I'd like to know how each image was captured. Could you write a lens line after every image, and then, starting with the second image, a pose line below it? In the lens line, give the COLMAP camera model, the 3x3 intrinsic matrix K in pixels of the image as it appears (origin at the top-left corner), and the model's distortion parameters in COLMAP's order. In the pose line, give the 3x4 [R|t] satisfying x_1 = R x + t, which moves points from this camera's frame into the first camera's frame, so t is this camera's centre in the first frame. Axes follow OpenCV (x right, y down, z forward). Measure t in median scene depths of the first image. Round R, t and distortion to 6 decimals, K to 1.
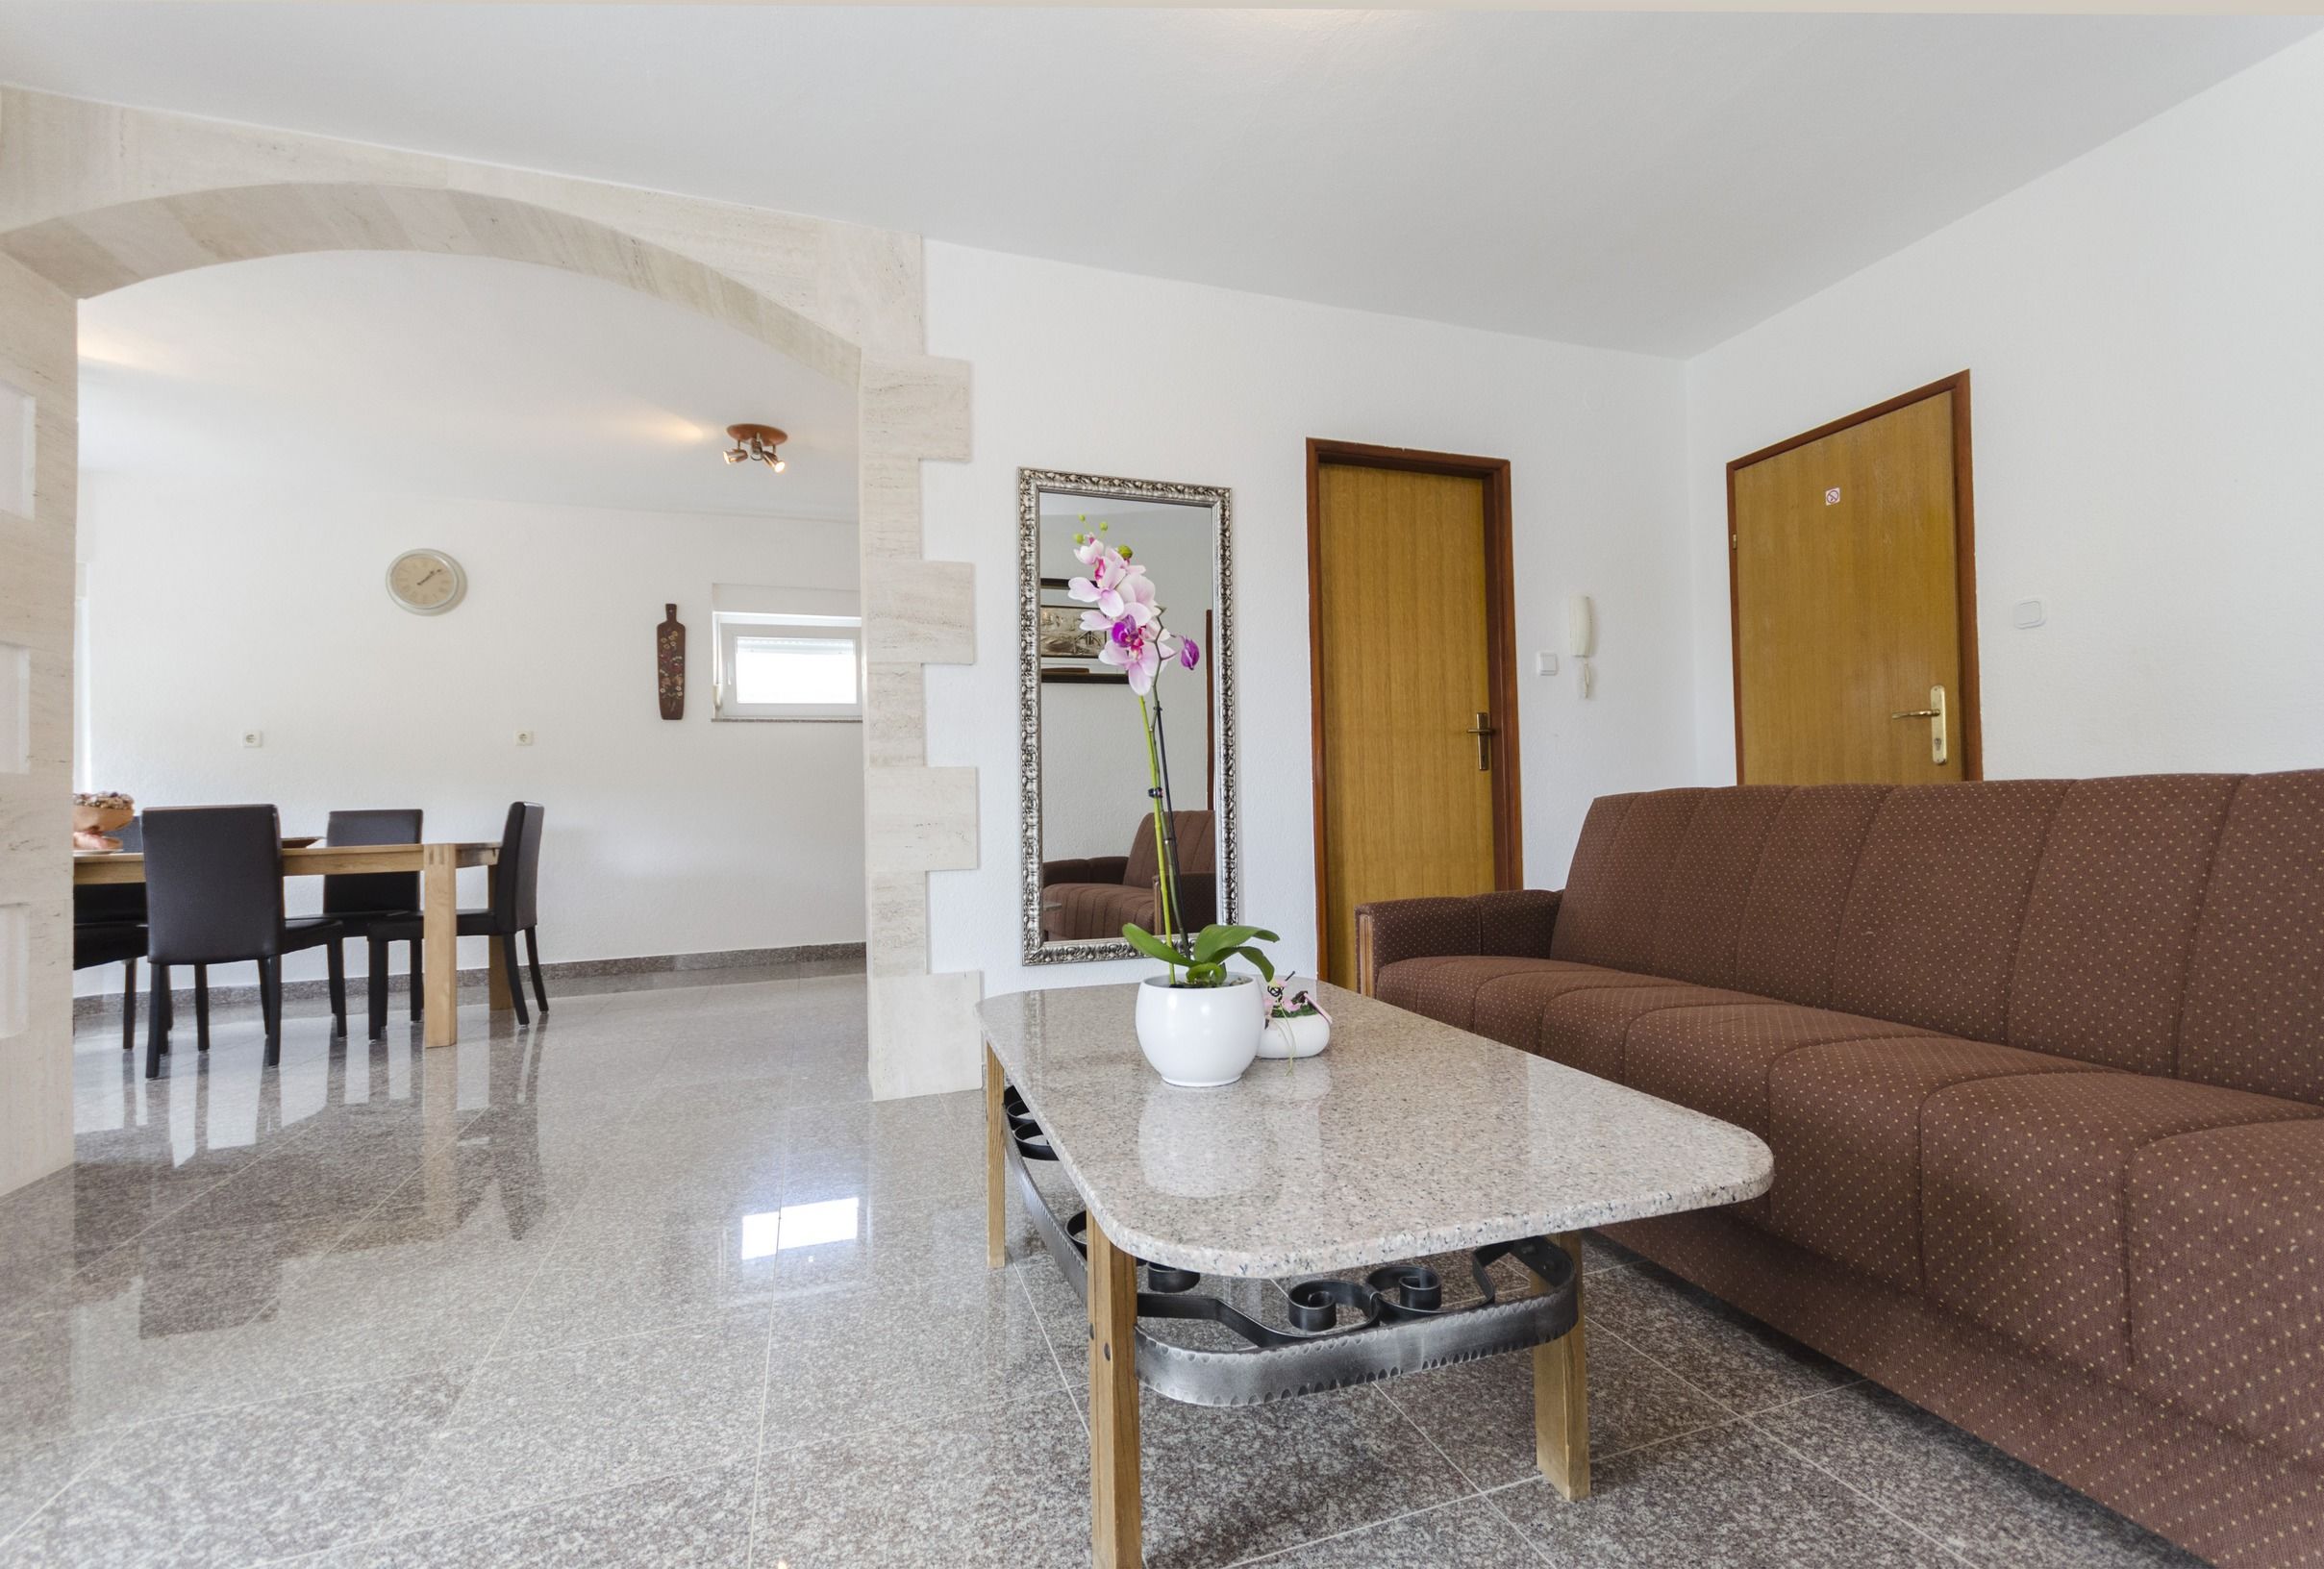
lens RADIAL K [[1008.8, 0, 1168.2], [0, 1008.8, 804.4], [0, 0, 1]] dist [0.001037, 0.000009]
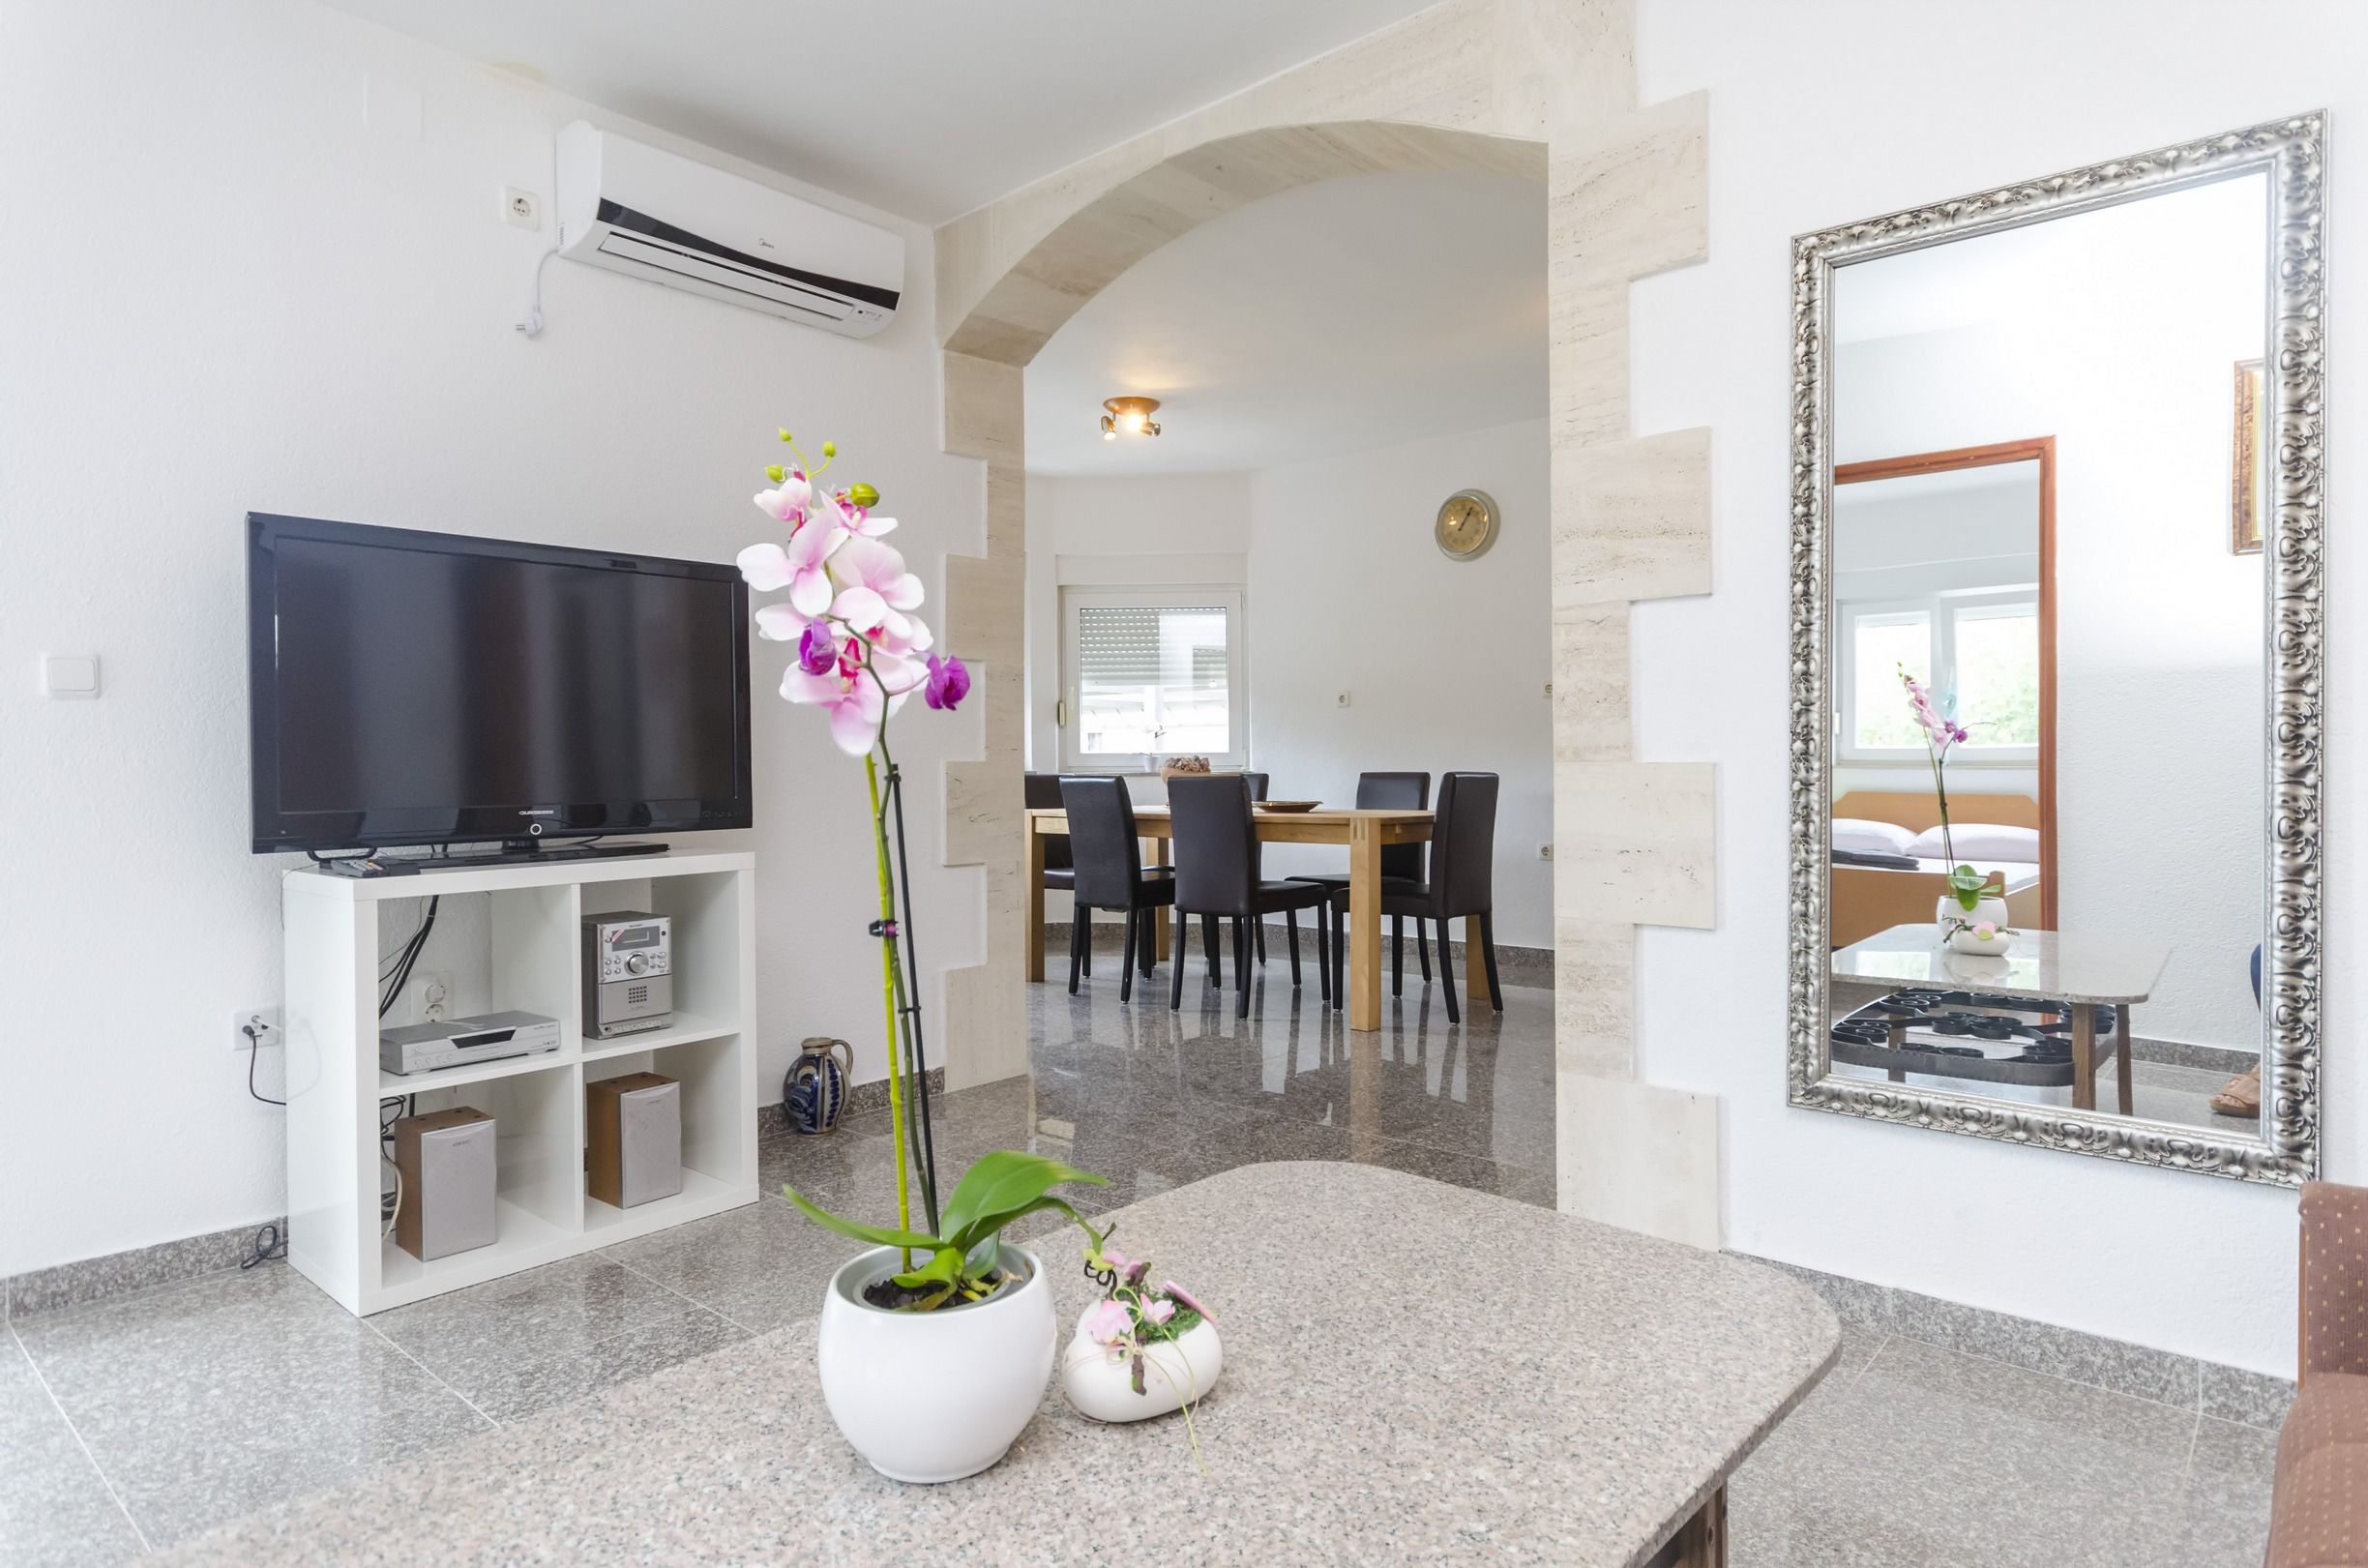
lens RADIAL K [[1281.1, 0, 1184.3], [0, 1281.1, 778.0], [0, 0, 1]] dist [-0.001625, -0.000534]
pose [[0.505965, 0.030466, -0.862016, 0.320032], [-0.003140, 0.999434, 0.033480, -0.053895], [0.862548, -0.014233, 0.505775, 0.343002]]
